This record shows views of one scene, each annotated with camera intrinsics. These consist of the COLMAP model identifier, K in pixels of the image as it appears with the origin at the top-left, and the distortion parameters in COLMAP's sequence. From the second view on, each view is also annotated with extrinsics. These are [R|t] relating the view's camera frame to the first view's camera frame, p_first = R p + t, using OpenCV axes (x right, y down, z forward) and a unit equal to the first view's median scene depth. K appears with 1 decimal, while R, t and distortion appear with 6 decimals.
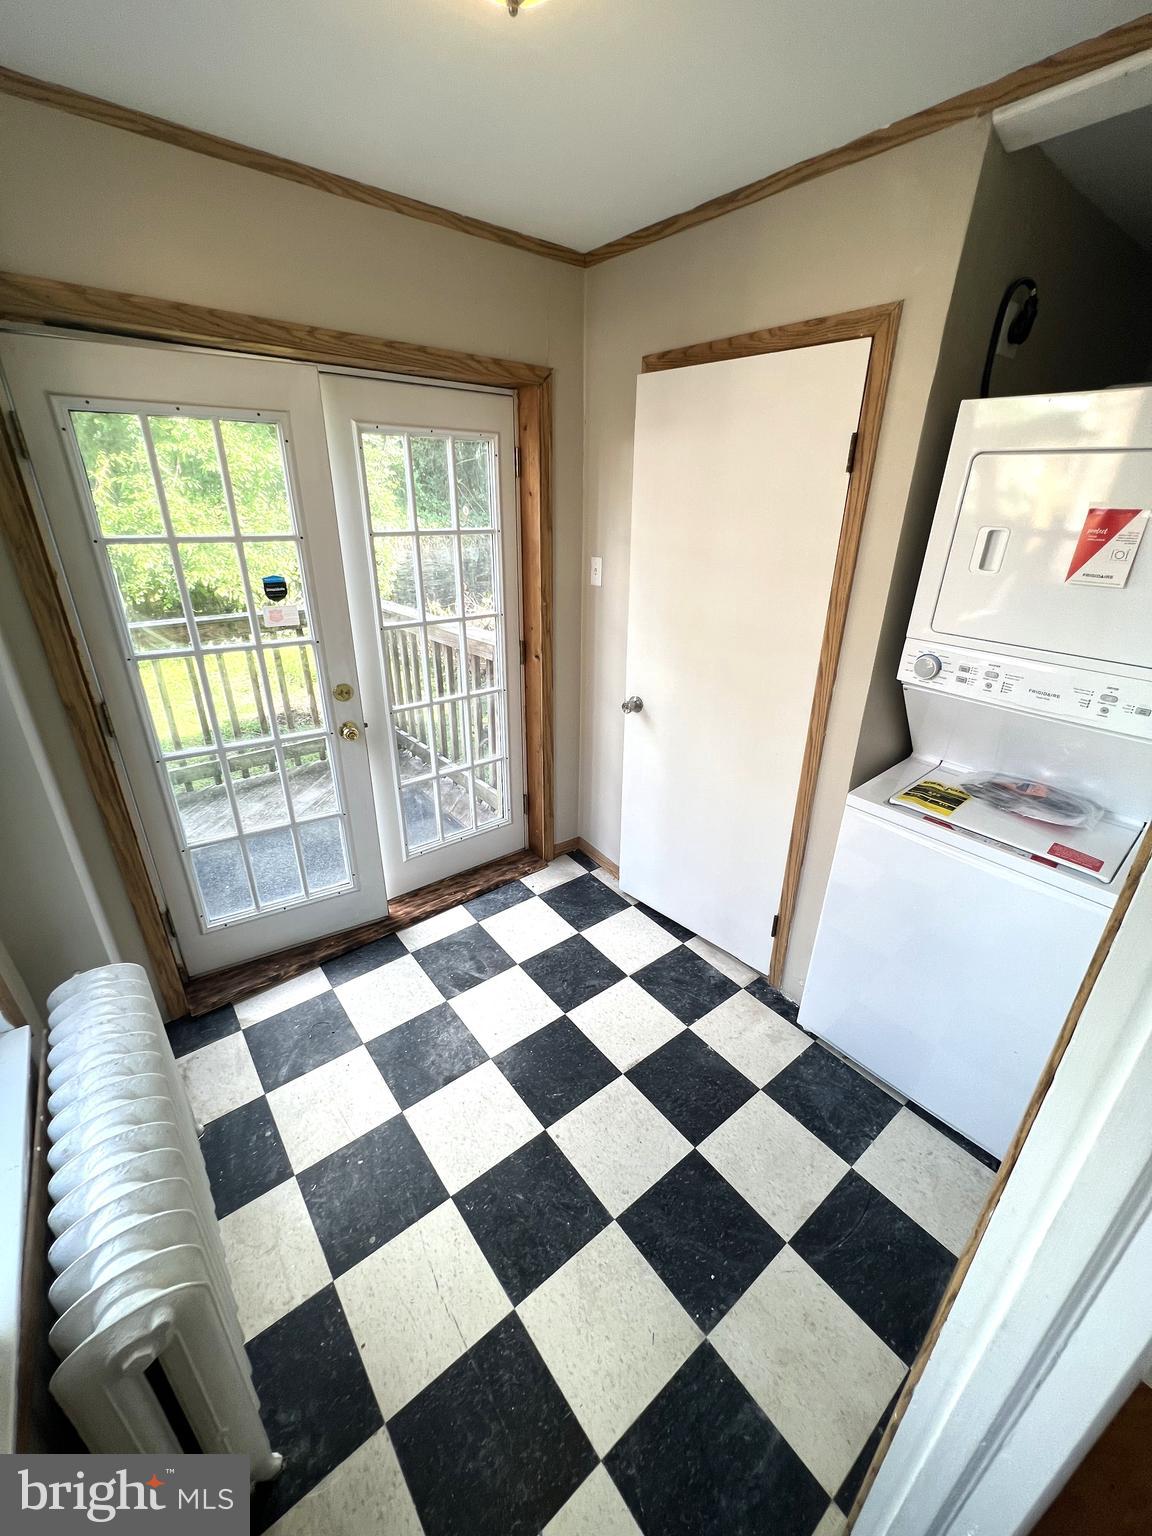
lens RADIAL K [[612.8, 0, 578.6], [0, 612.8, 765.0], [0, 0, 1]] dist [-0.003155, 0.001372]
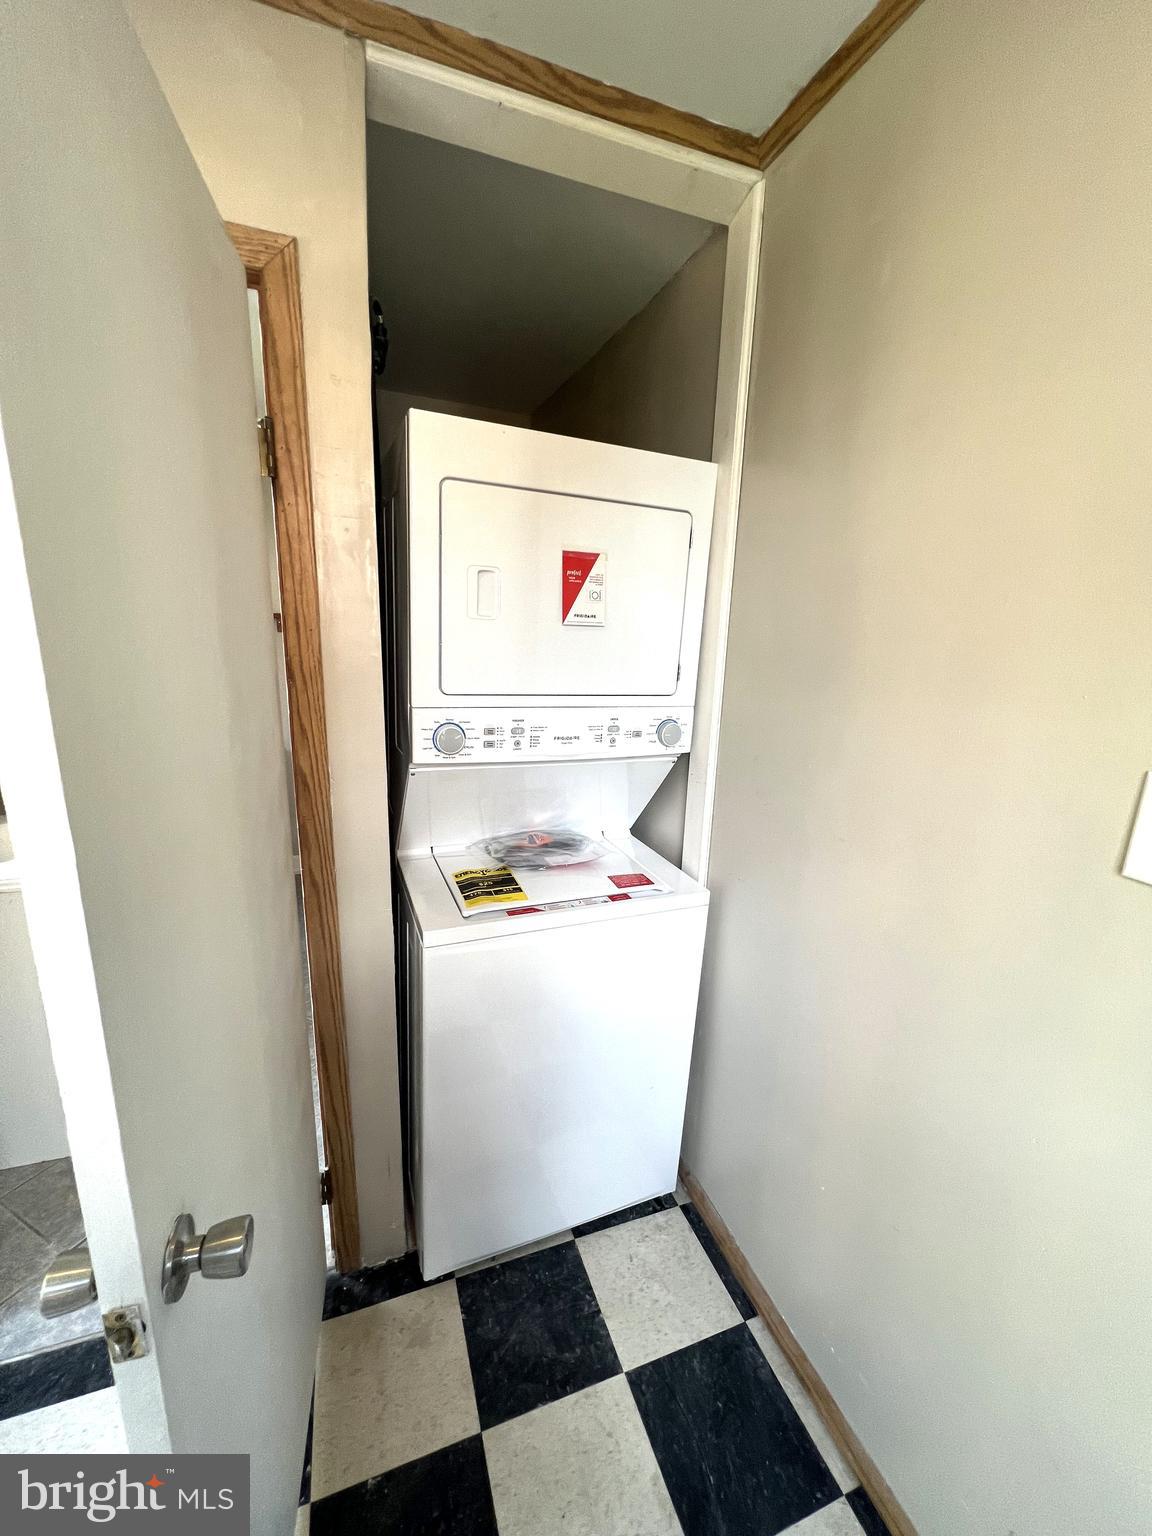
lens RADIAL K [[612.8, 0, 578.6], [0, 612.8, 765.0], [0, 0, 1]] dist [-0.003155, 0.001372]
pose [[0.314779, -0.214789, 0.924543, -0.121608], [0.356145, 0.929618, 0.094712, -0.148862], [-0.879815, 0.299458, 0.369121, 0.588658]]
